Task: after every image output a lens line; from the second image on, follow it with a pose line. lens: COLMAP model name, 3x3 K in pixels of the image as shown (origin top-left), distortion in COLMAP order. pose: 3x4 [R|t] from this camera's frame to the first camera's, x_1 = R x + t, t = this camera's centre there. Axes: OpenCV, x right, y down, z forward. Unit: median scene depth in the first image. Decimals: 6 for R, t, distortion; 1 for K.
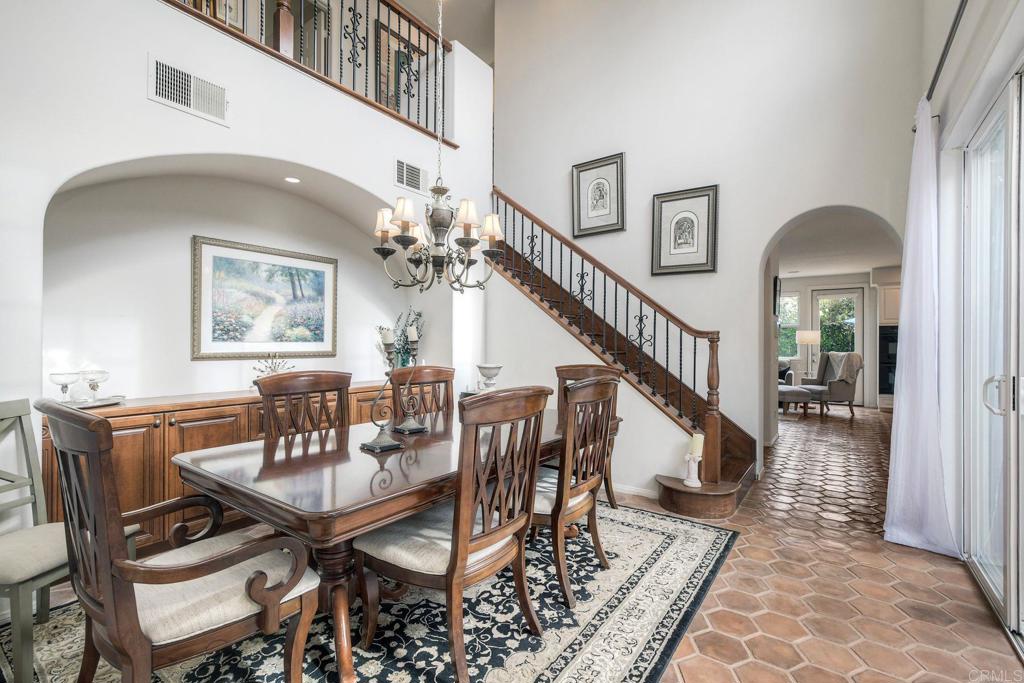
lens RADIAL K [[460.0, 0, 514.7], [0, 460.0, 339.5], [0, 0, 1]] dist [0.004389, 0.000180]
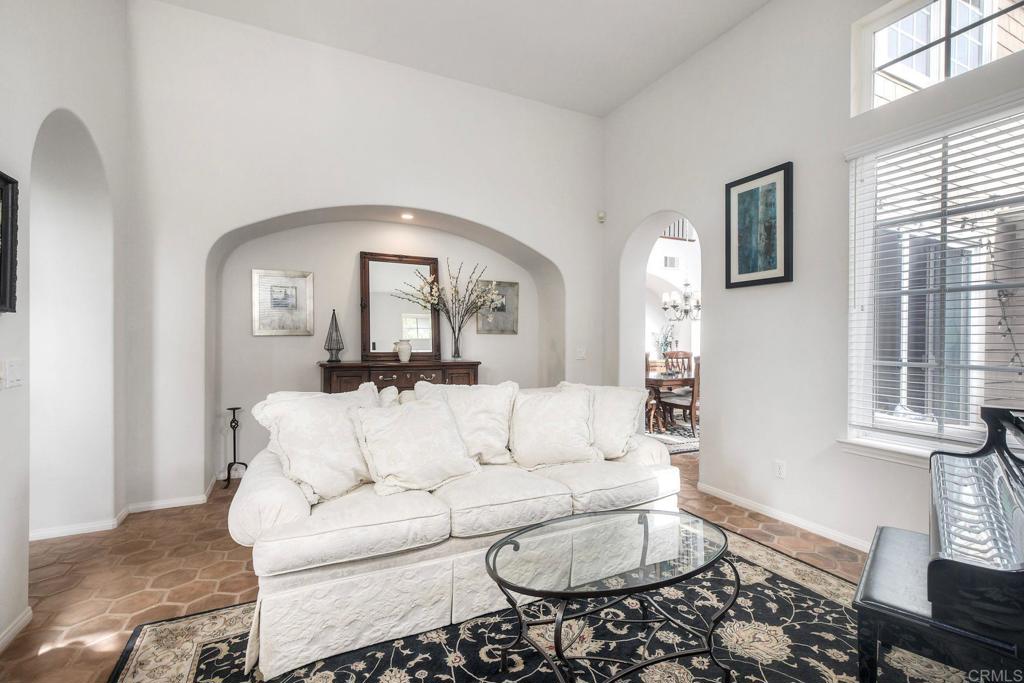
lens RADIAL K [[460.0, 0, 514.7], [0, 460.0, 339.5], [0, 0, 1]] dist [0.004389, 0.000180]
pose [[0.878884, -0.000199, -0.477035, 0.135589], [0.003610, 0.999974, 0.006235, -0.010171], [0.477021, -0.007202, 0.878862, -1.055869]]
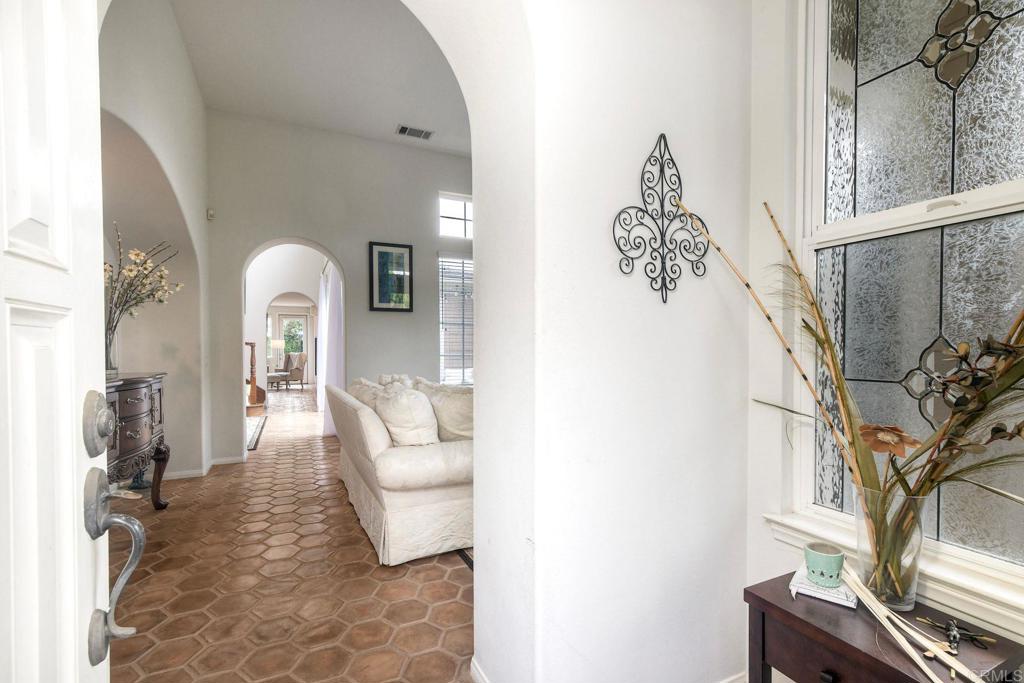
lens RADIAL K [[462.6, 0, 513.5], [0, 462.6, 356.2], [0, 0, 1]] dist [0.001344, 0.000048]
pose [[0.484992, -0.019069, 0.874311, -0.819900], [-0.002608, 0.999726, 0.023252, -0.002330], [-0.874515, -0.013557, 0.484809, -1.095648]]
